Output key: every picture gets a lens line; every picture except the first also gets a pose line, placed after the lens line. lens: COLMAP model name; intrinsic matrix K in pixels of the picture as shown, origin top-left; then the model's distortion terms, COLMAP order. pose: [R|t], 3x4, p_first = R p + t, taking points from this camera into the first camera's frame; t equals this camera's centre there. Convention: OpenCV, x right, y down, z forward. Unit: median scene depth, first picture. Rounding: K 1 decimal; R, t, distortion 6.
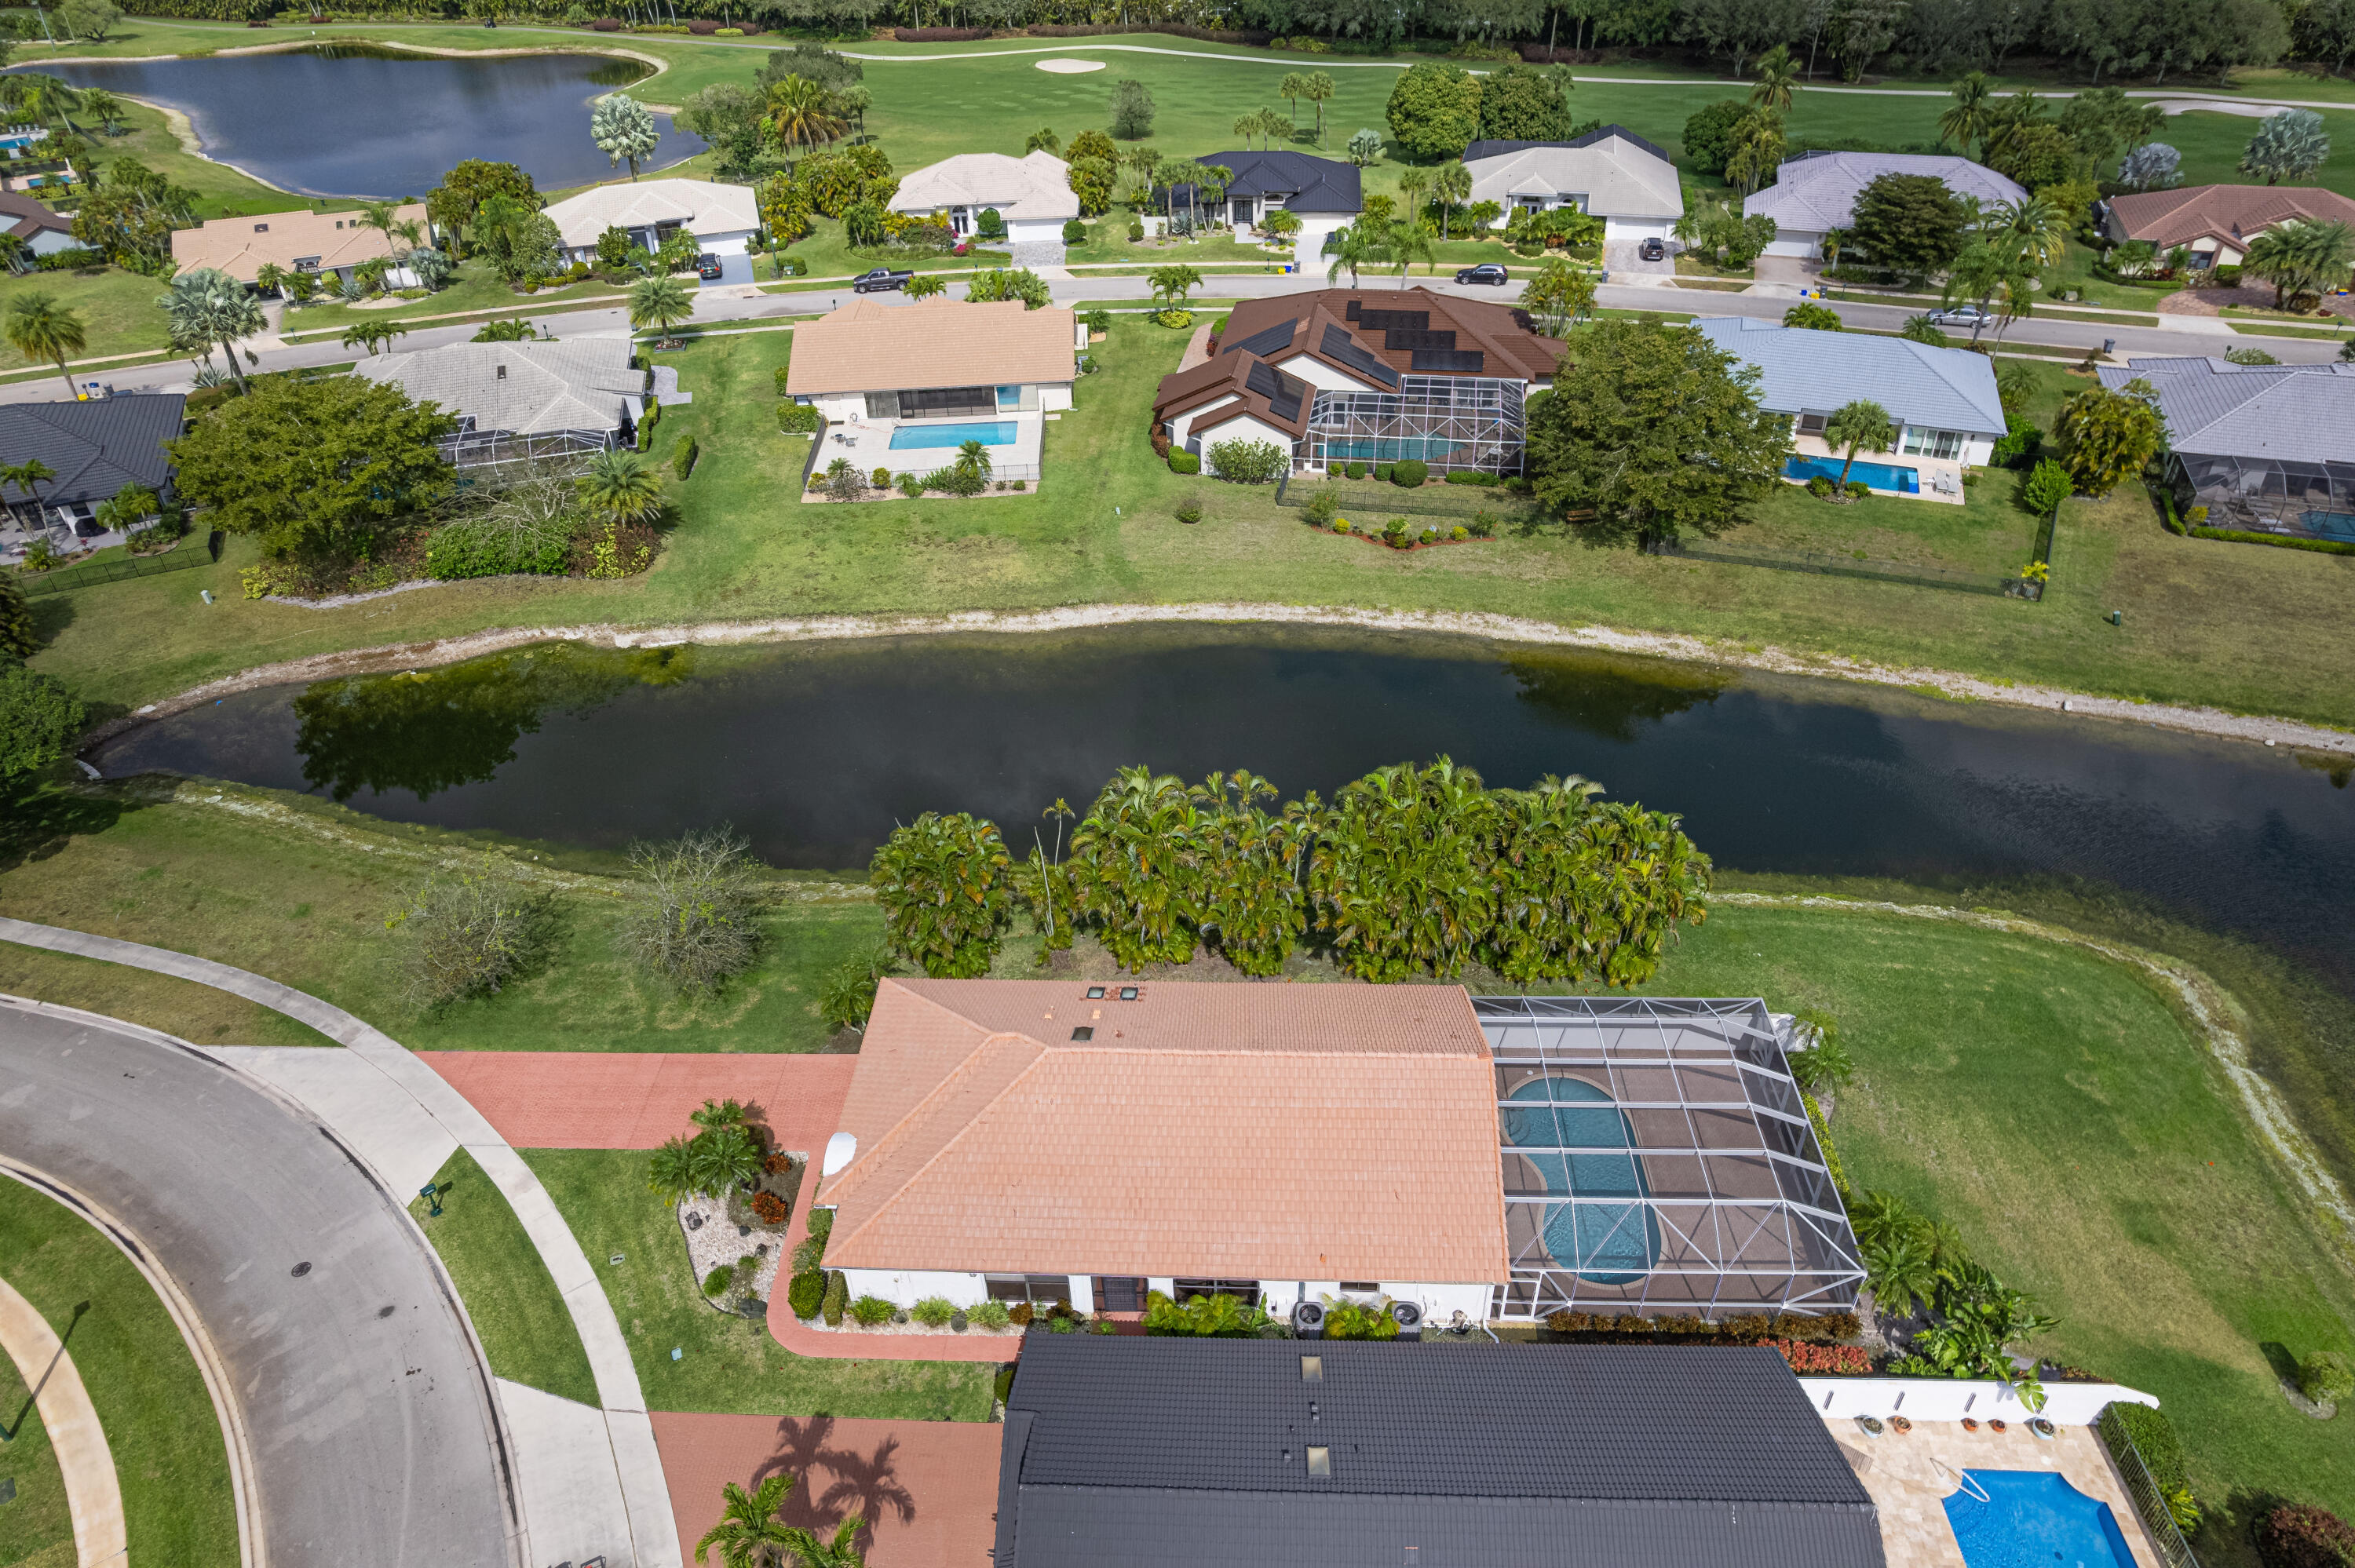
lens RADIAL K [[1494.2, 0, 1177.5], [0, 1494.2, 784.0], [0, 0, 1]] dist [-0.084879, 0.085221]
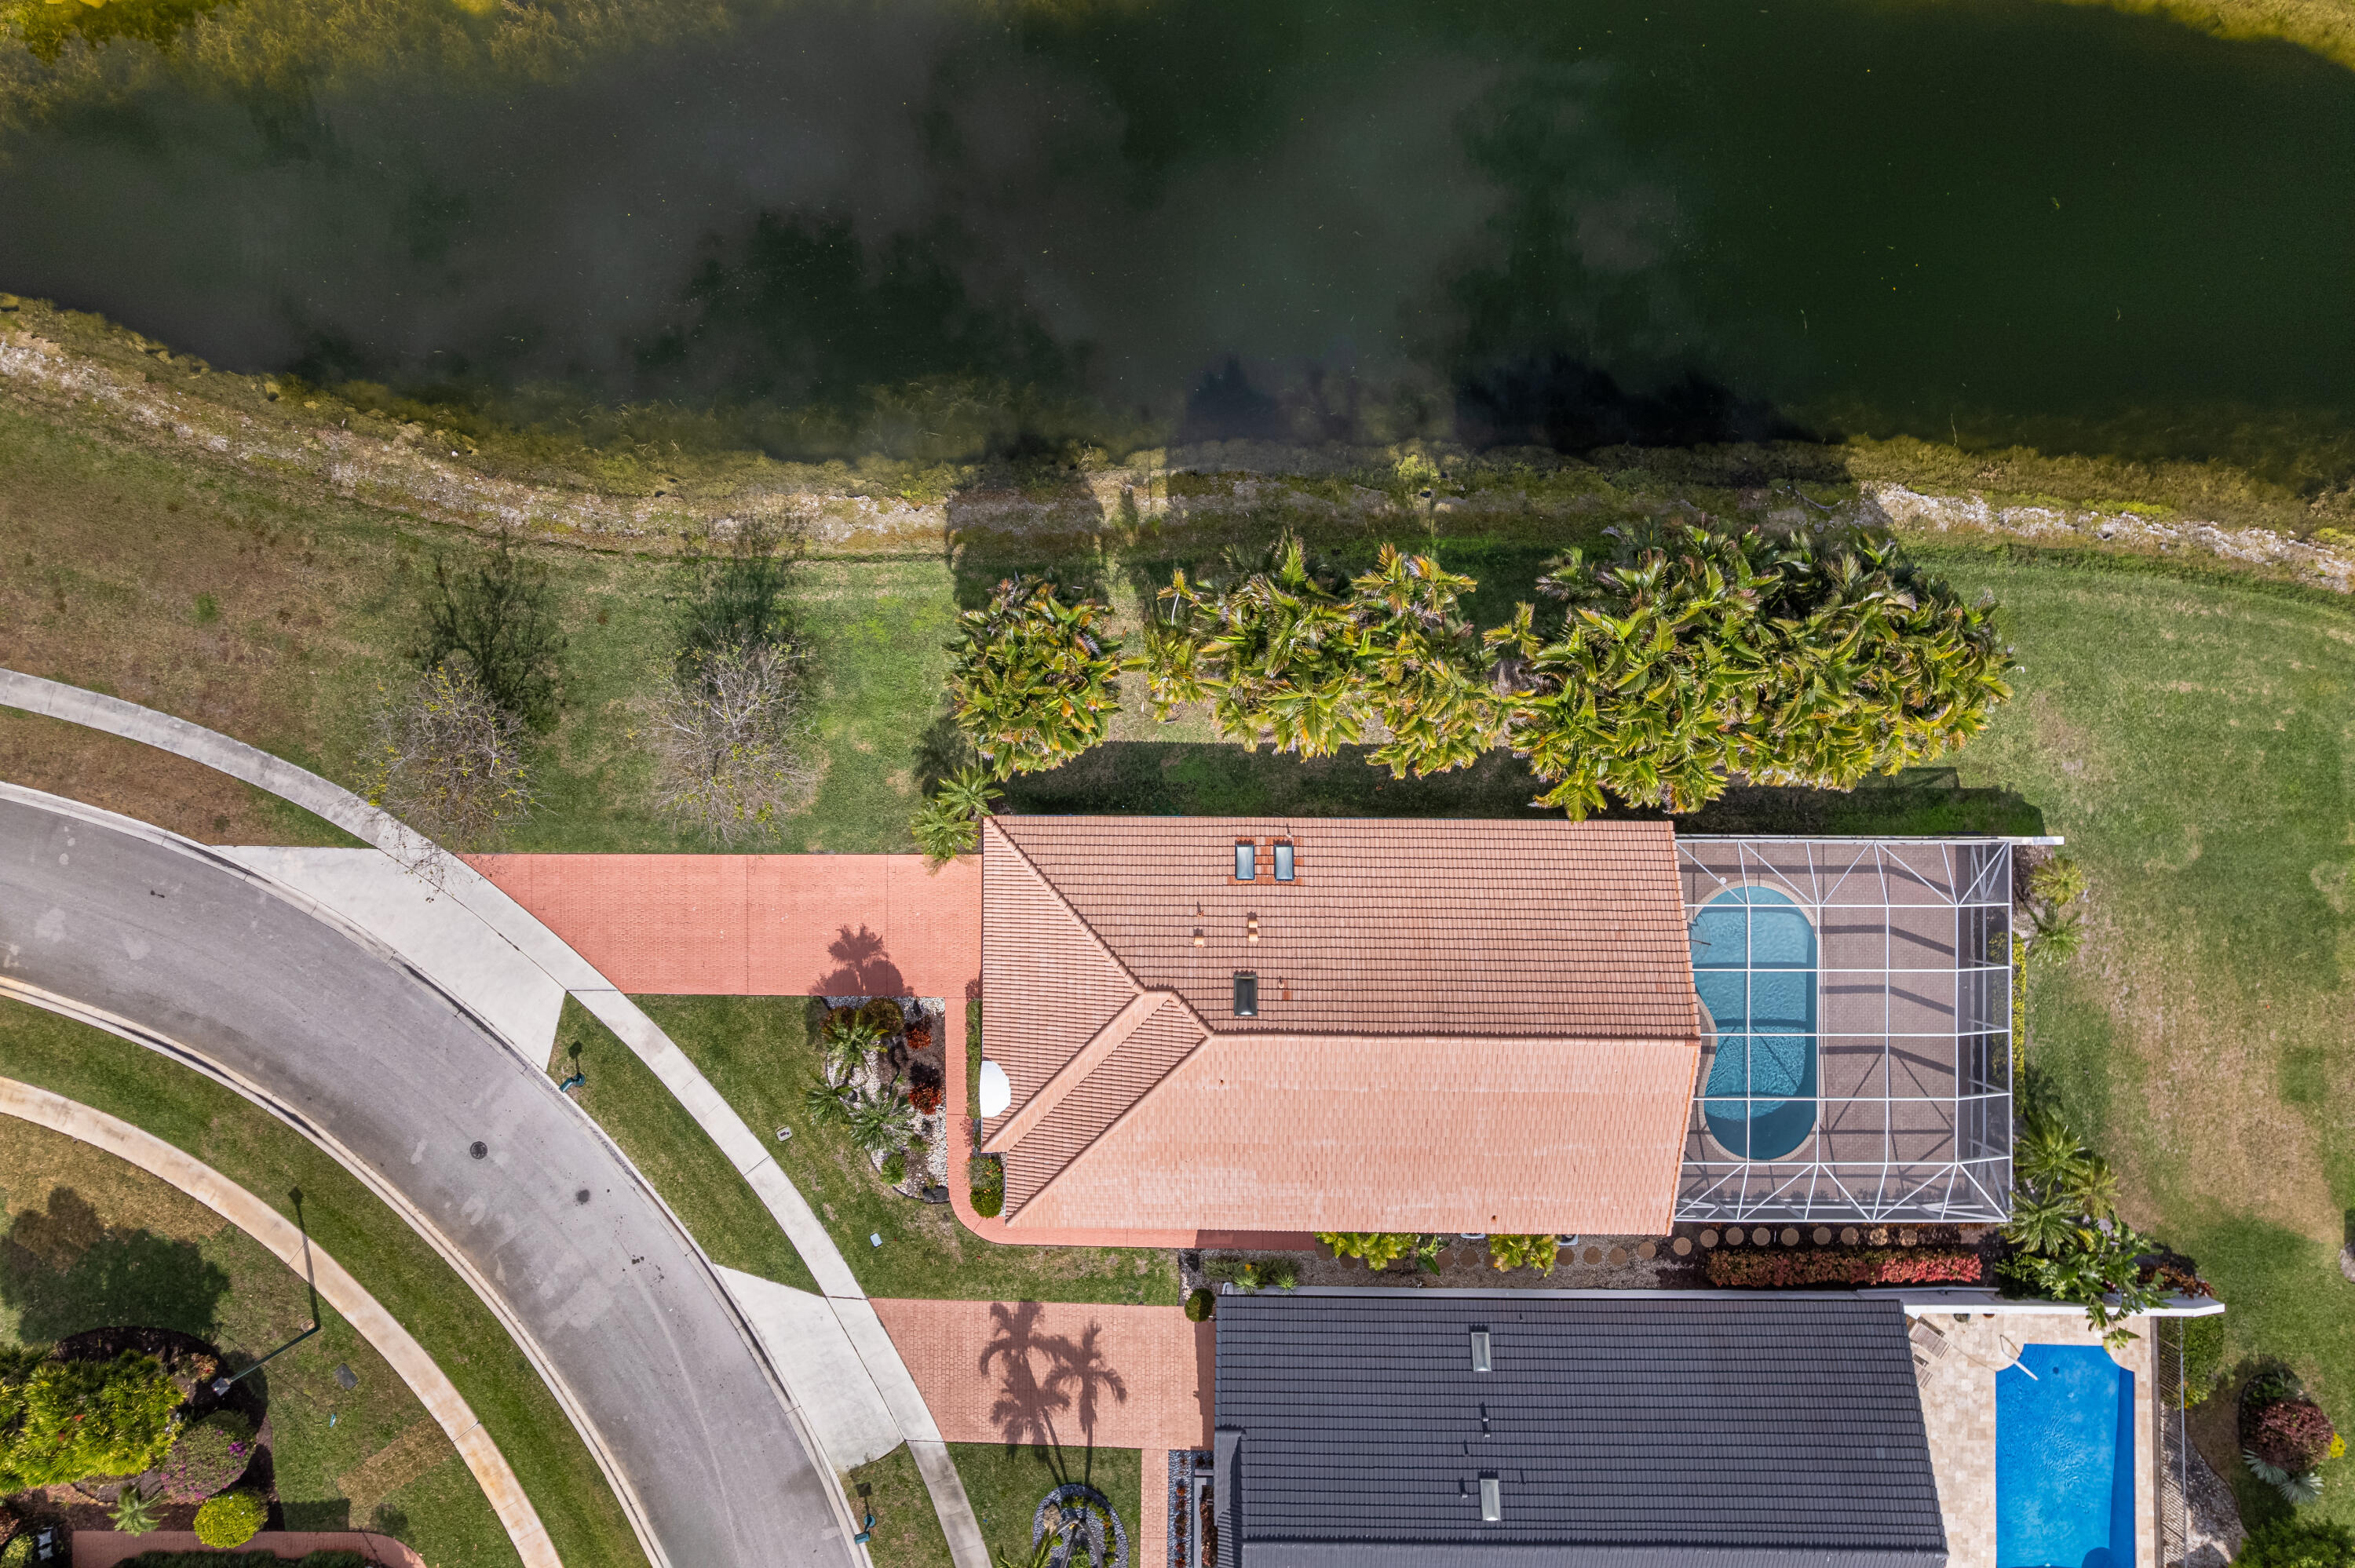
lens RADIAL K [[1549.6, 0, 1169.4], [0, 1549.6, 783.1], [0, 0, 1]] dist [-0.078389, 0.077824]
pose [[0.999294, -0.037552, -0.000916, -0.109203], [0.023349, 0.601853, 0.798266, -0.680080], [-0.029425, -0.797724, 0.602305, 0.564229]]
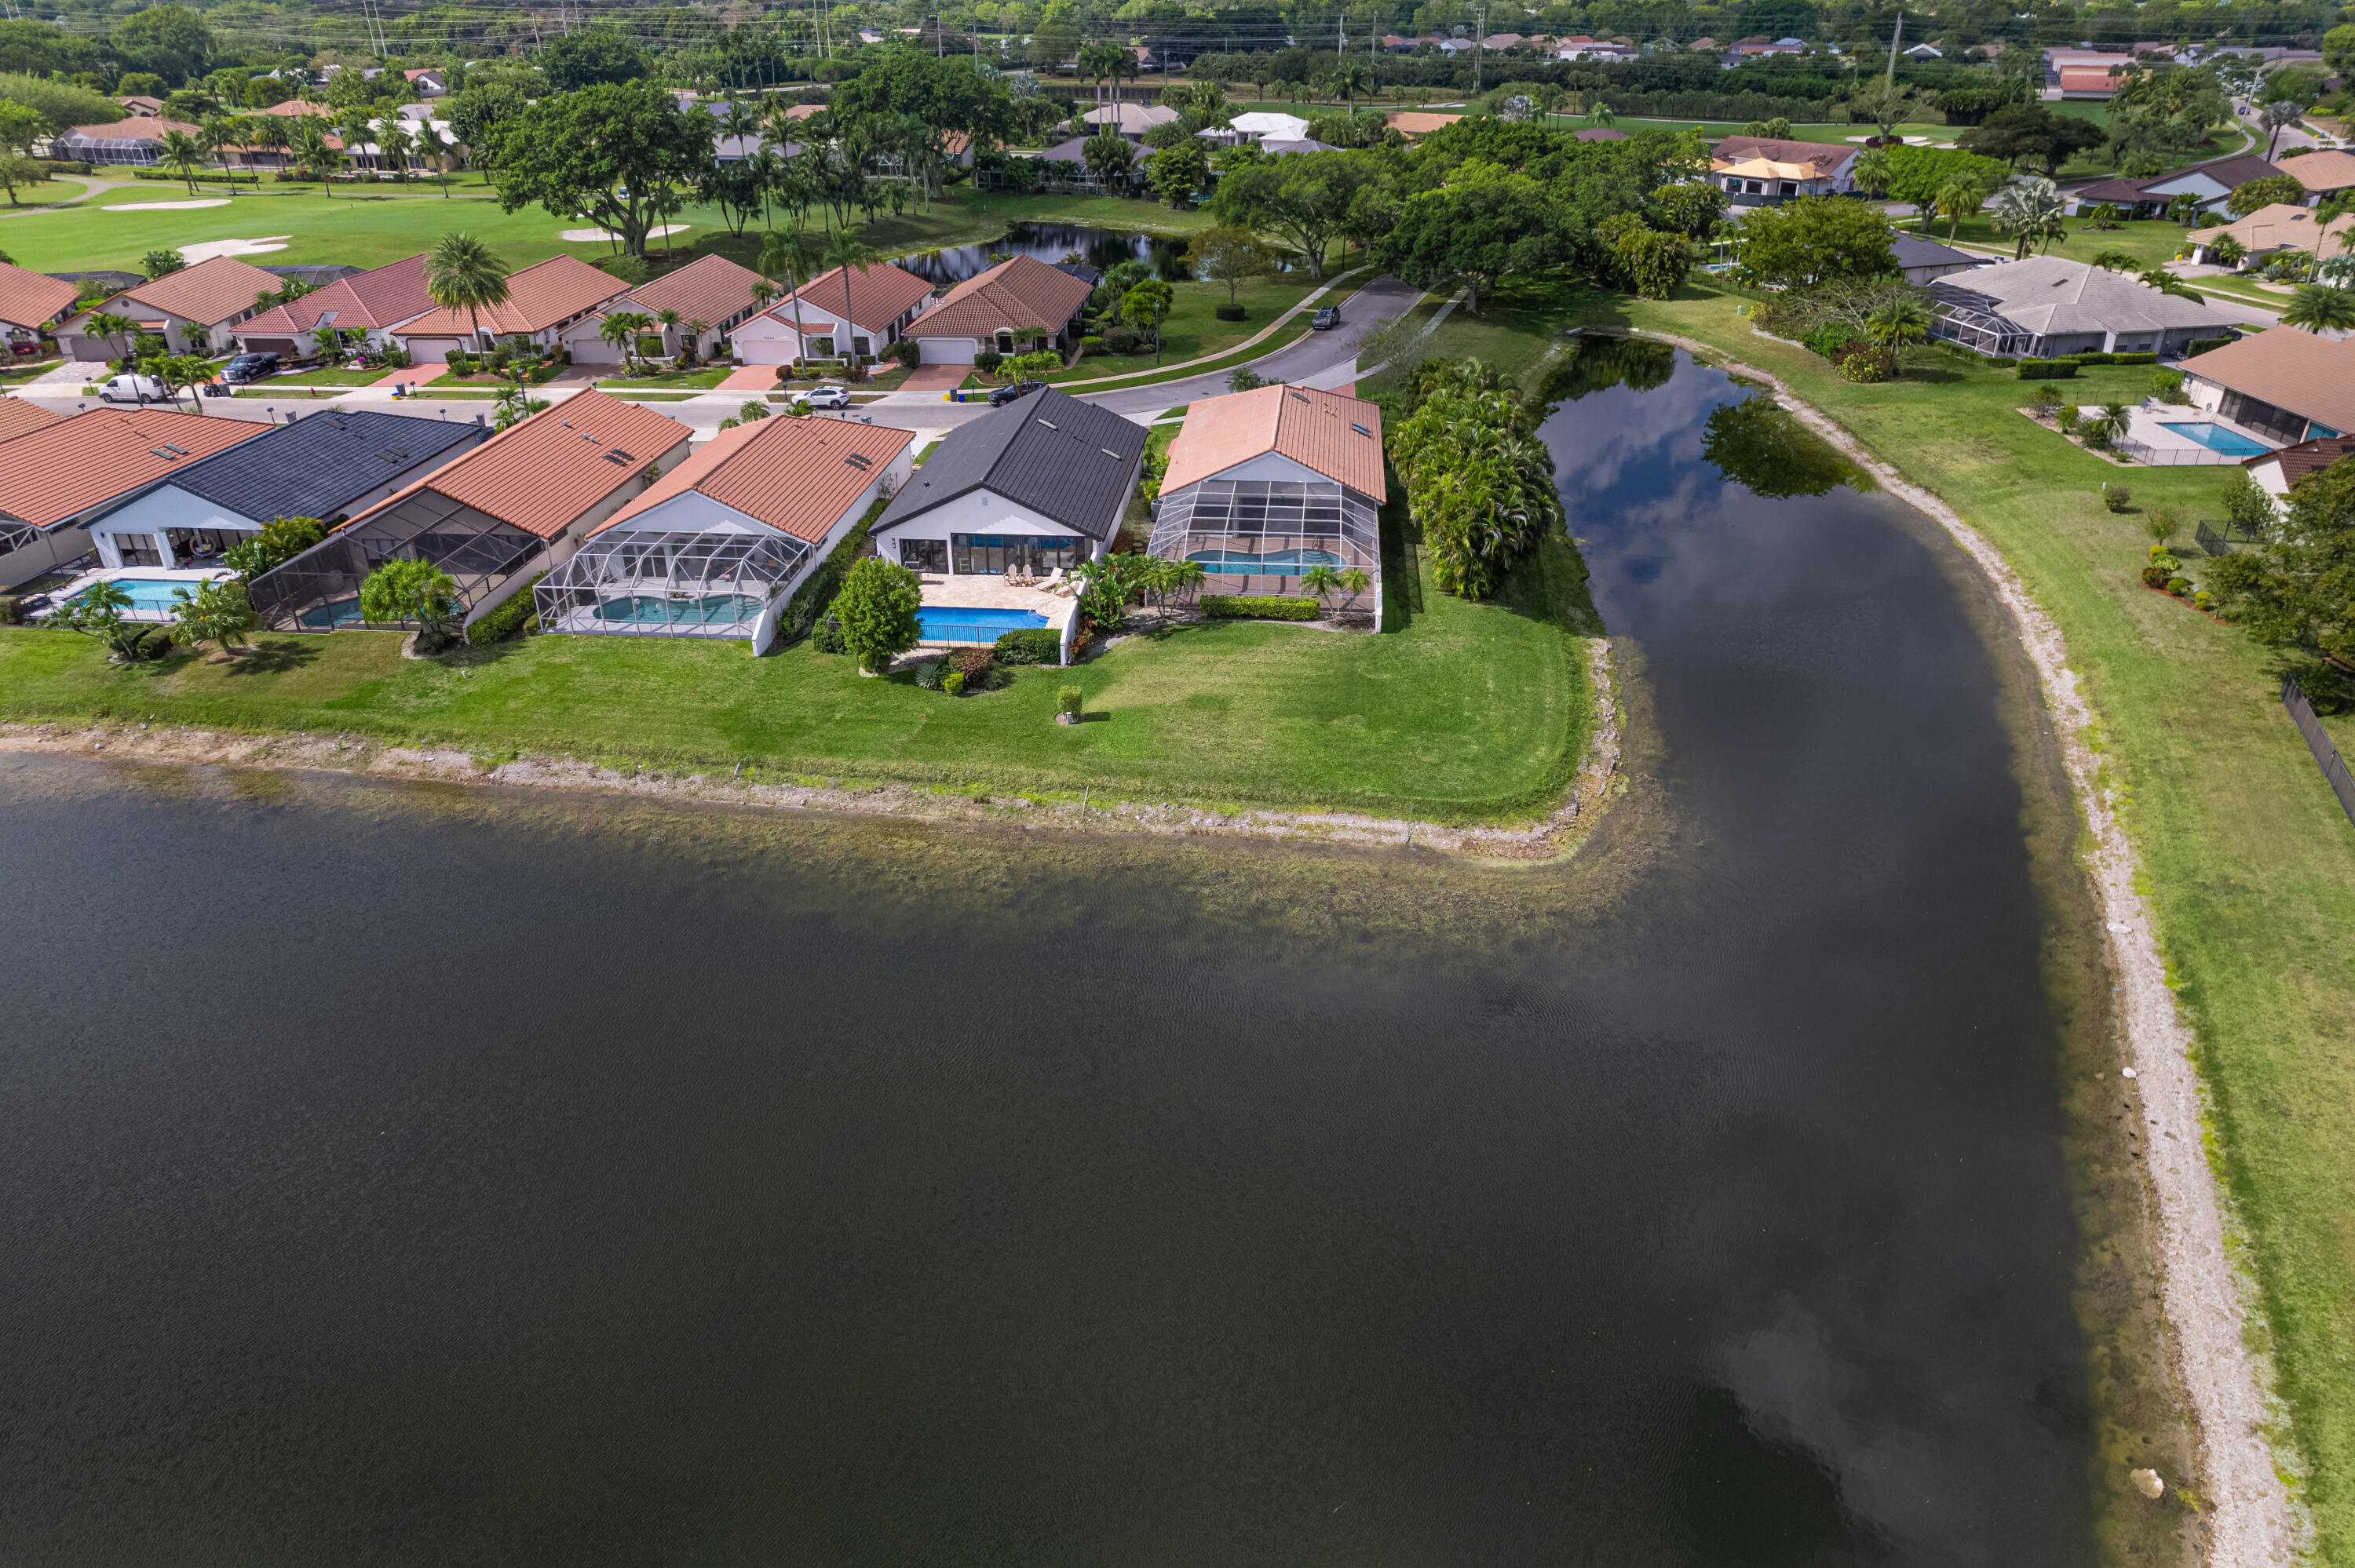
lens RADIAL K [[1549.6, 0, 1169.4], [0, 1549.6, 783.1], [0, 0, 1]] dist [-0.078389, 0.077824]
pose [[-0.056610, 0.494279, -0.867458, 1.972904], [-0.572091, 0.696007, 0.433920, -0.254606], [0.818234, 0.520829, 0.243371, 0.666678]]
